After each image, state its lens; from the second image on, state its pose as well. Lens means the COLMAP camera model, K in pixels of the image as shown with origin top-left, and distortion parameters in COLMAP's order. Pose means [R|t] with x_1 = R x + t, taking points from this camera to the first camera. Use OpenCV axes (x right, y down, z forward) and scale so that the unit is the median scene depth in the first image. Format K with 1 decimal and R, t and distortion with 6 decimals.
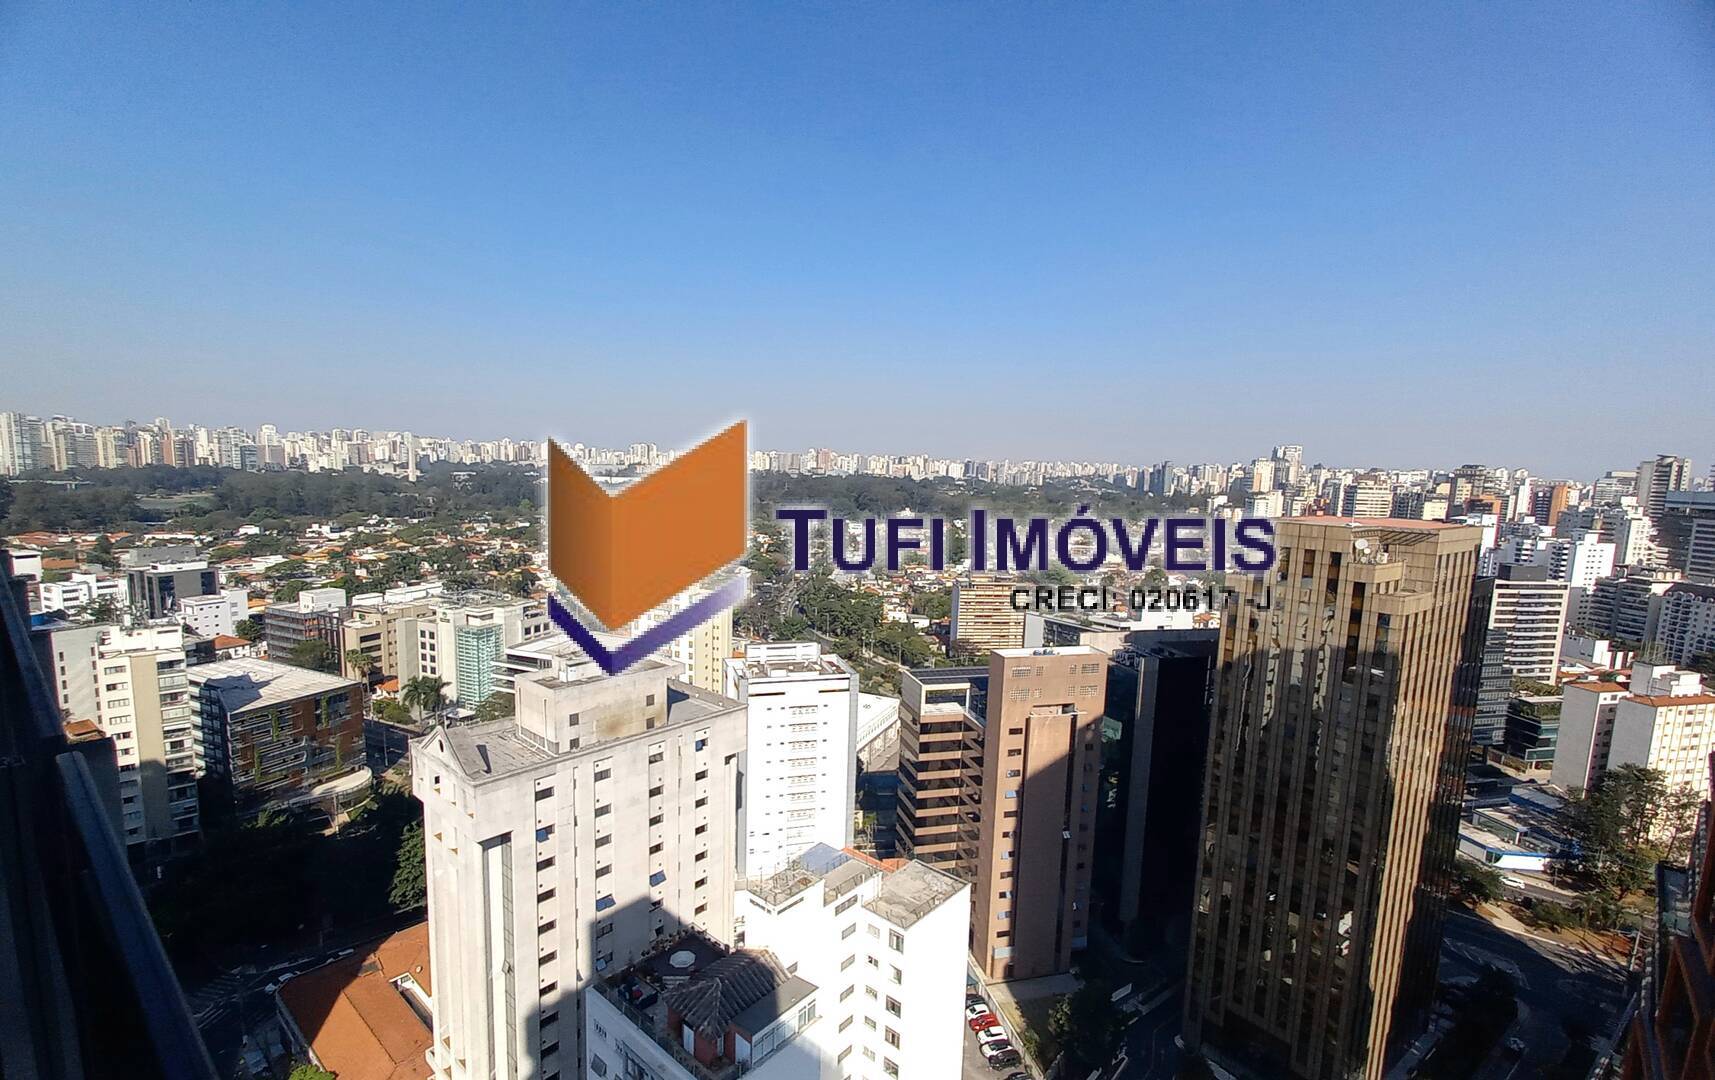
lens RADIAL K [[763.0, 0, 821.5], [0, 763.0, 566.0], [0, 0, 1]] dist [0.004369, -0.007879]
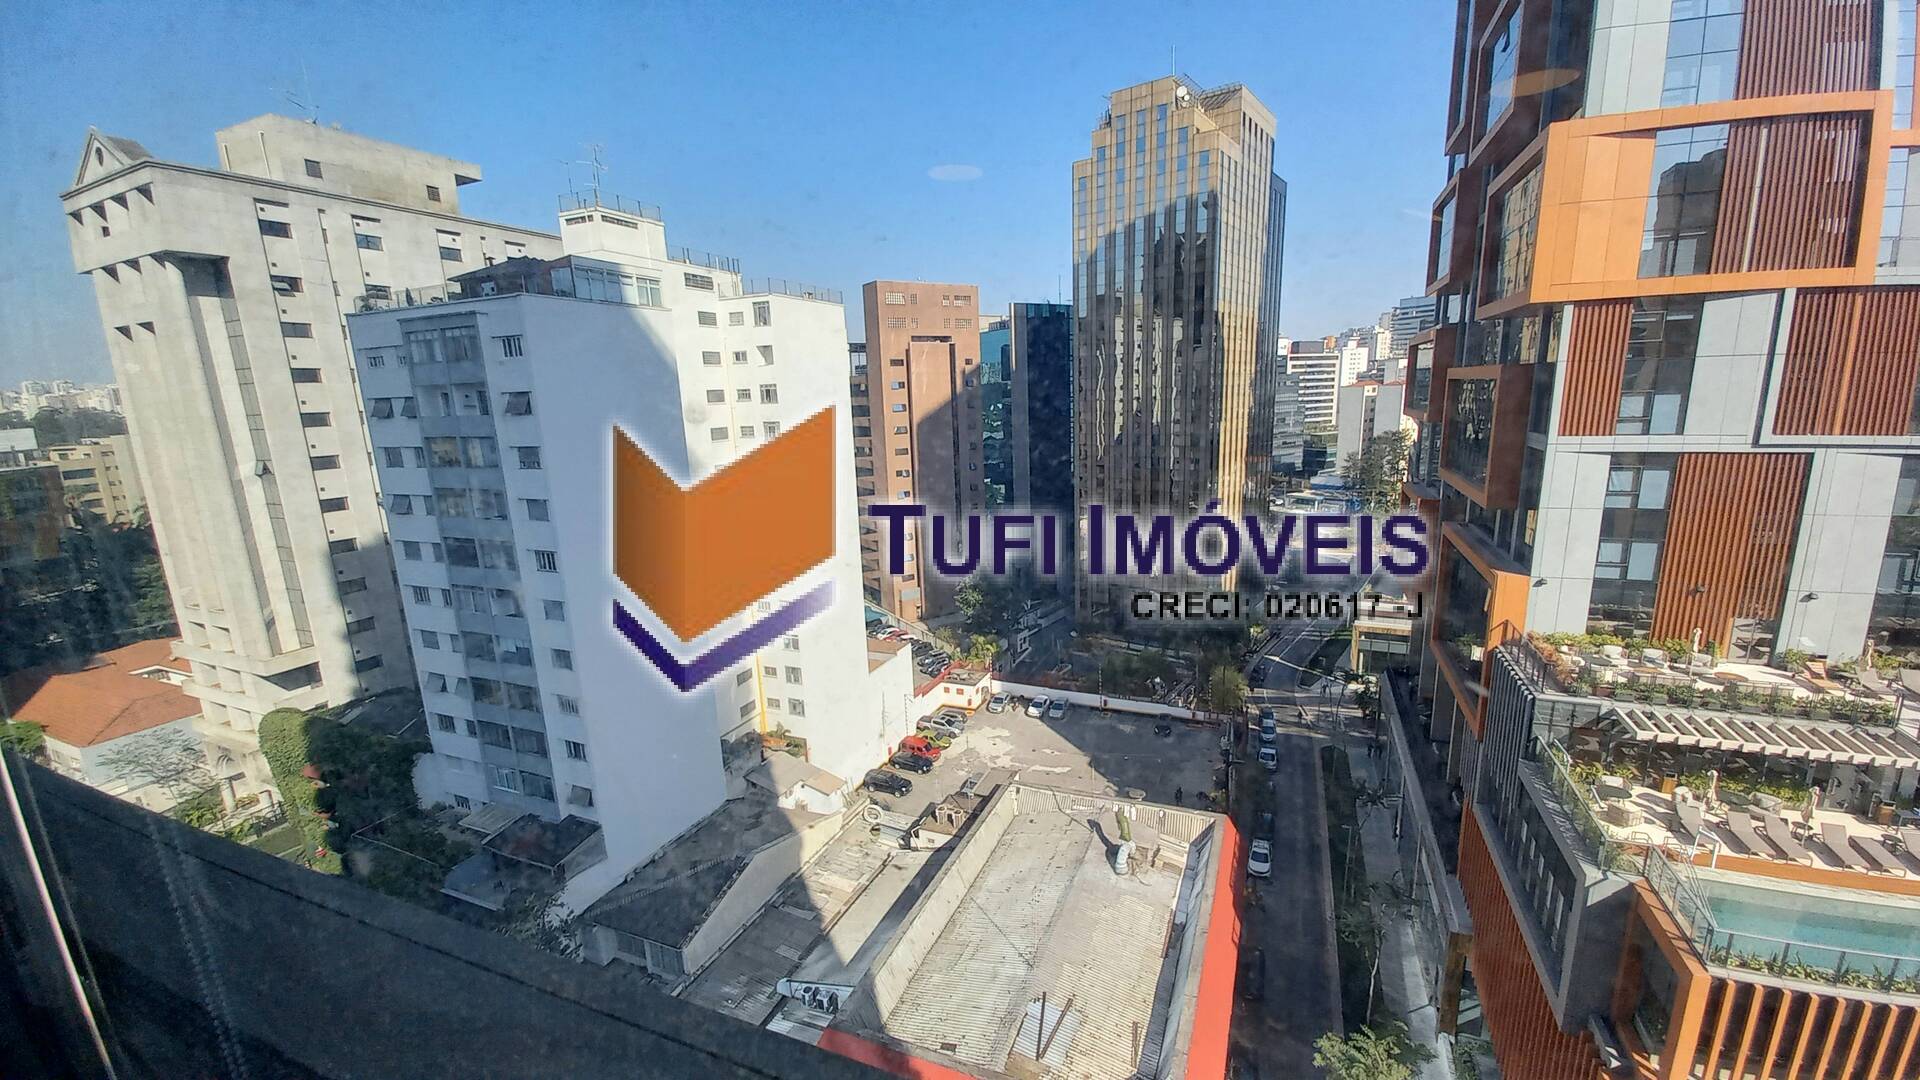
lens RADIAL K [[758.0, 0, 961.1], [0, 758.0, 551.3], [0, 0, 1]] dist [-0.000178, -0.004517]
pose [[0.945061, -0.131720, 0.299183, 0.008577], [0.105403, 0.989130, 0.102533, 0.359359], [-0.309436, -0.065365, 0.948671, 0.033456]]
